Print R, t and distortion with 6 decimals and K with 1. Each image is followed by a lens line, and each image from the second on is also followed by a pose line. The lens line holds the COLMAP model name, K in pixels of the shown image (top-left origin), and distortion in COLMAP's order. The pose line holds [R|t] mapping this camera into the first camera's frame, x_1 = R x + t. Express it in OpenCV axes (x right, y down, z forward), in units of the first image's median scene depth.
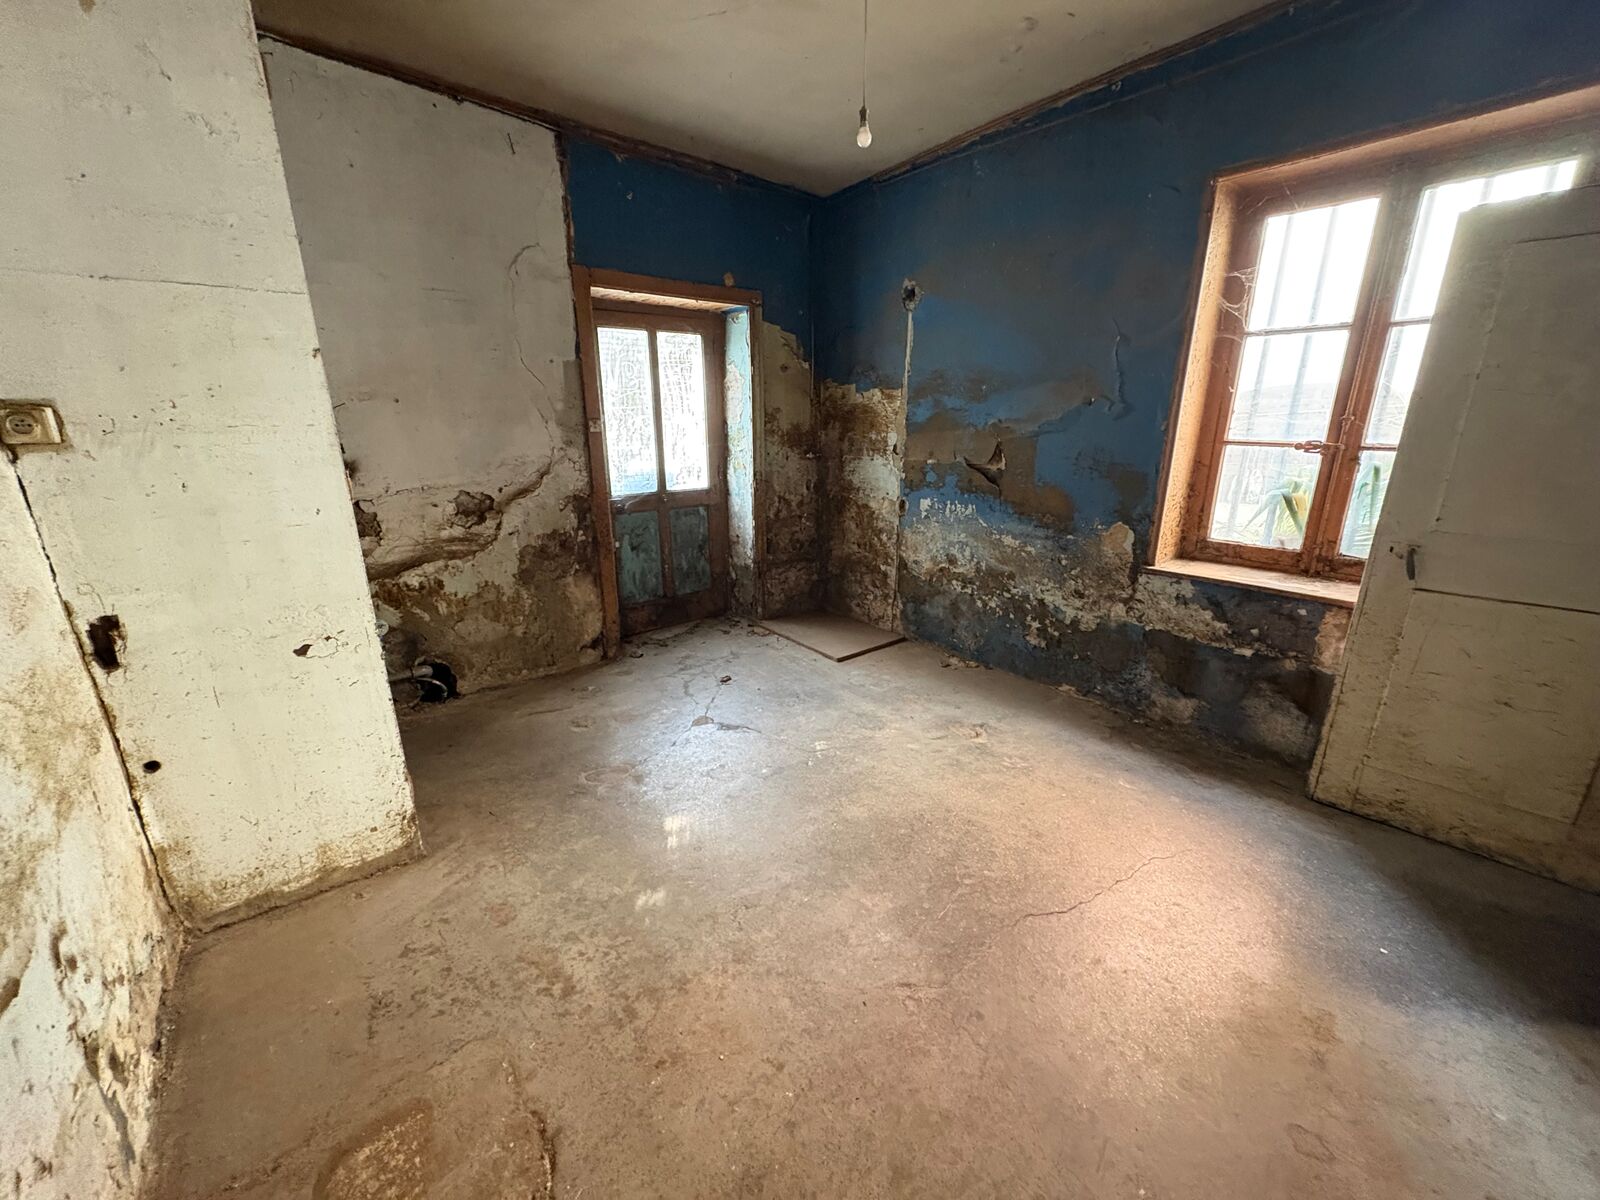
lens RADIAL K [[627.6, 0, 804.0], [0, 627.6, 599.6], [0, 0, 1]] dist [-0.001066, -0.000548]
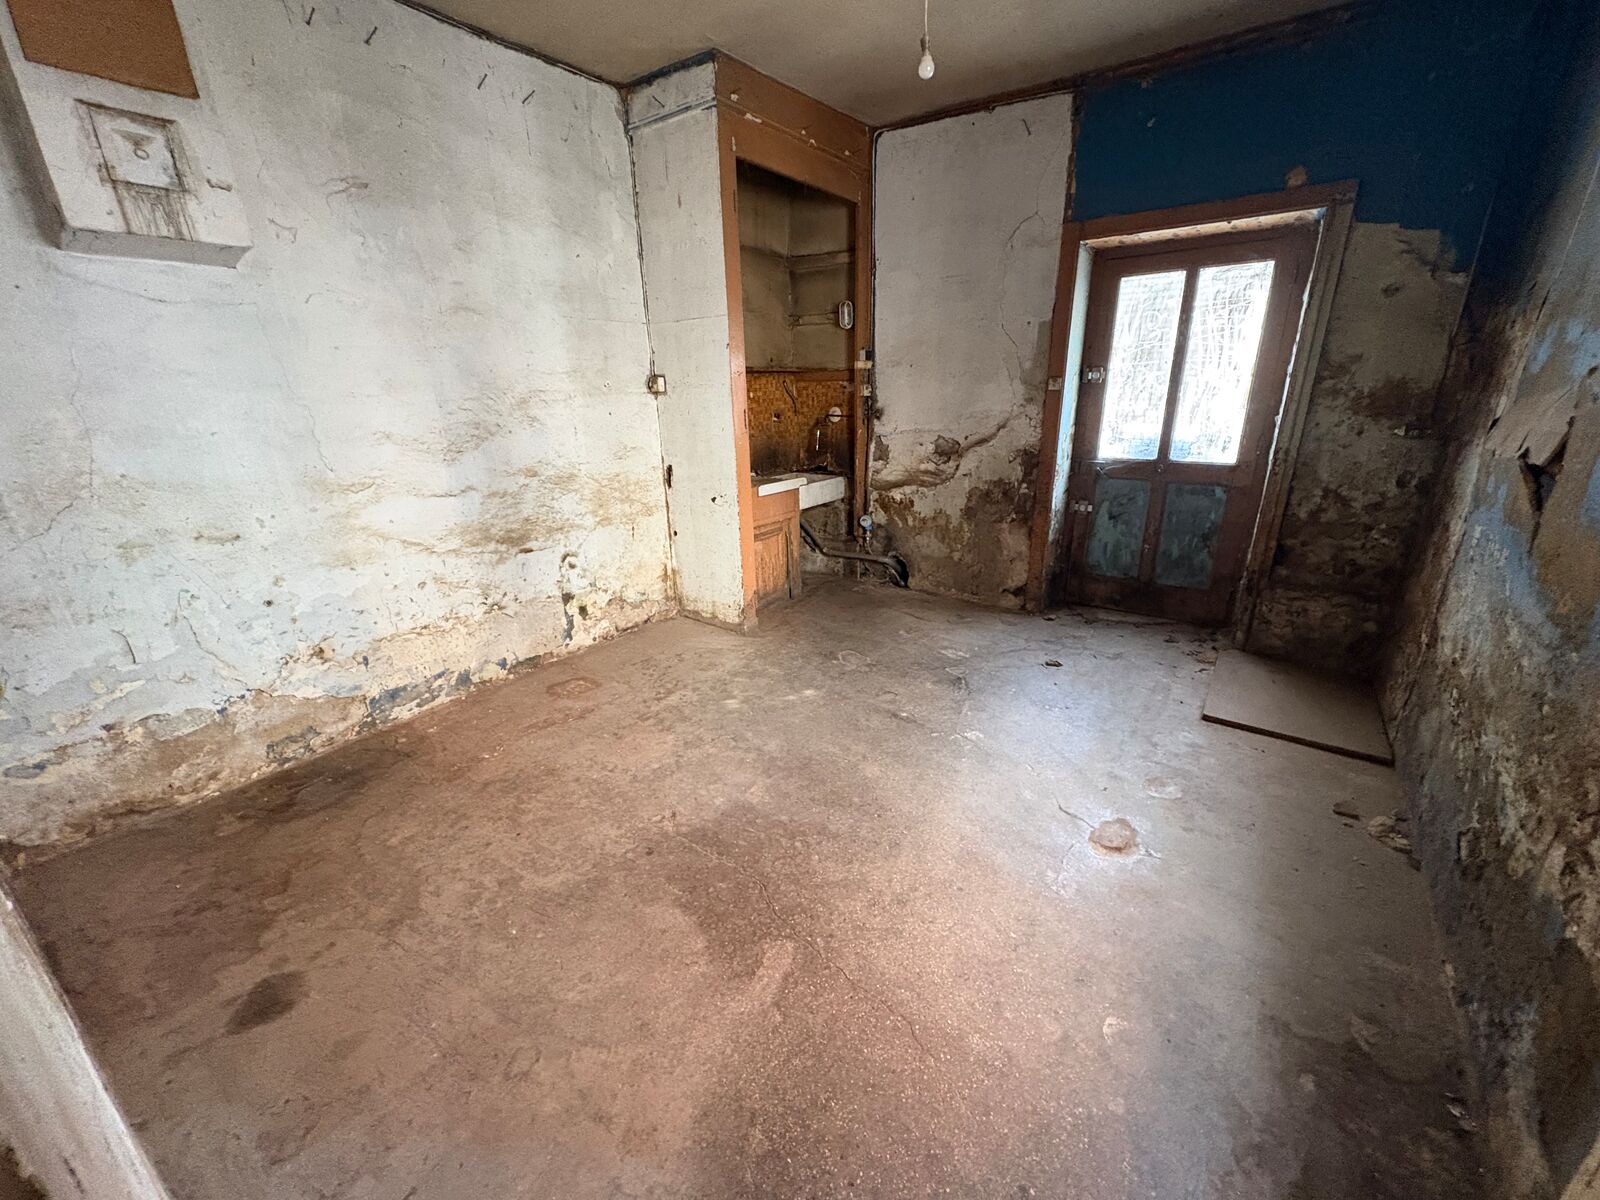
lens RADIAL K [[627.6, 0, 804.6], [0, 627.6, 600.7], [0, 0, 1]] dist [-0.001066, -0.000548]
pose [[0.244285, 0.313890, -0.917495, 0.617276], [-0.256743, 0.933331, 0.250950, -0.099119], [0.935098, 0.174257, 0.308588, 0.366203]]
